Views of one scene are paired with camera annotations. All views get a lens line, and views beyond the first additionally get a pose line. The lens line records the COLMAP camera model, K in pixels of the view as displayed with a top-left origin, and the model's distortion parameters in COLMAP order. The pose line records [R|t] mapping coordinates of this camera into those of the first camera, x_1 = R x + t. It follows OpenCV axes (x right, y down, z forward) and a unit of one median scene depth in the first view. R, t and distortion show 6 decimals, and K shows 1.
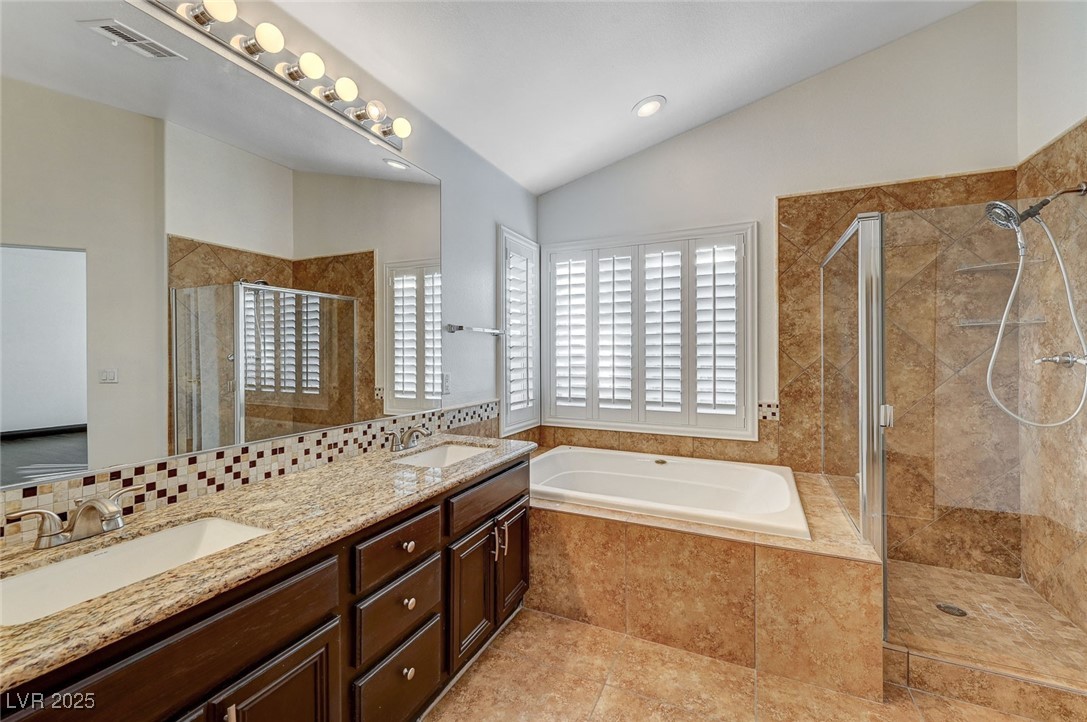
lens RADIAL K [[441.5, 0, 544.0], [0, 441.5, 356.1], [0, 0, 1]] dist [-0.001206, 0.000010]
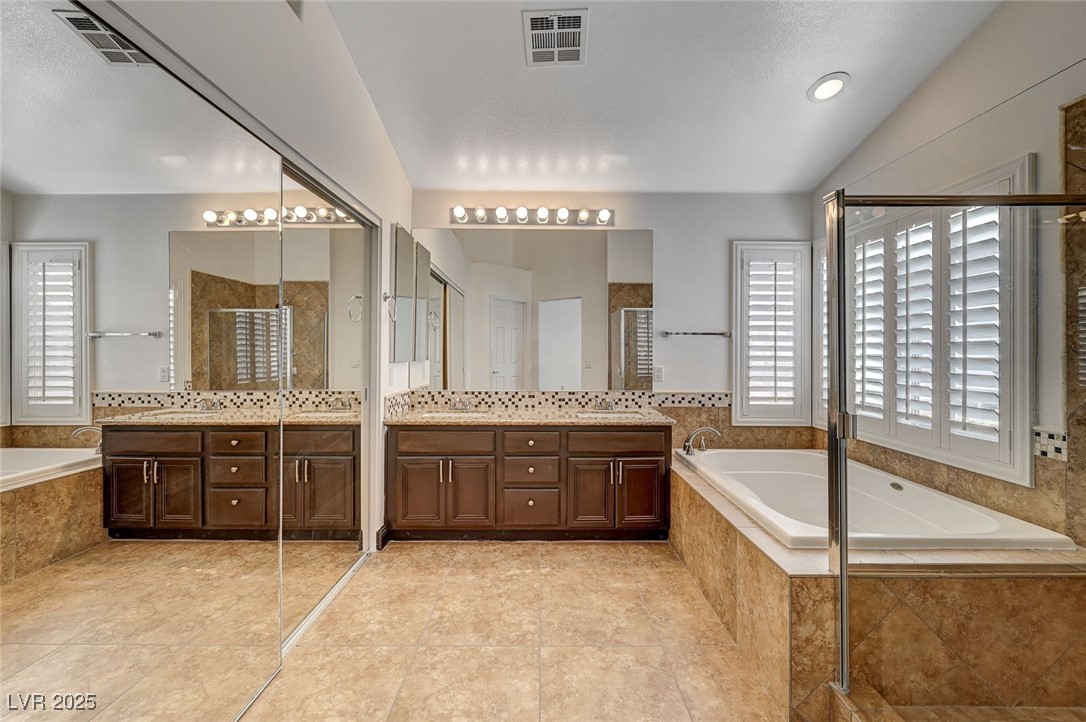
lens RADIAL K [[441.1, 0, 554.2], [0, 441.1, 354.6], [0, 0, 1]] dist [-0.001206, 0.000010]
pose [[0.444828, 0.008863, -0.895572, 0.896418], [-0.009574, 0.999941, 0.005141, -0.002586], [0.895565, 0.006287, 0.444887, 0.083906]]
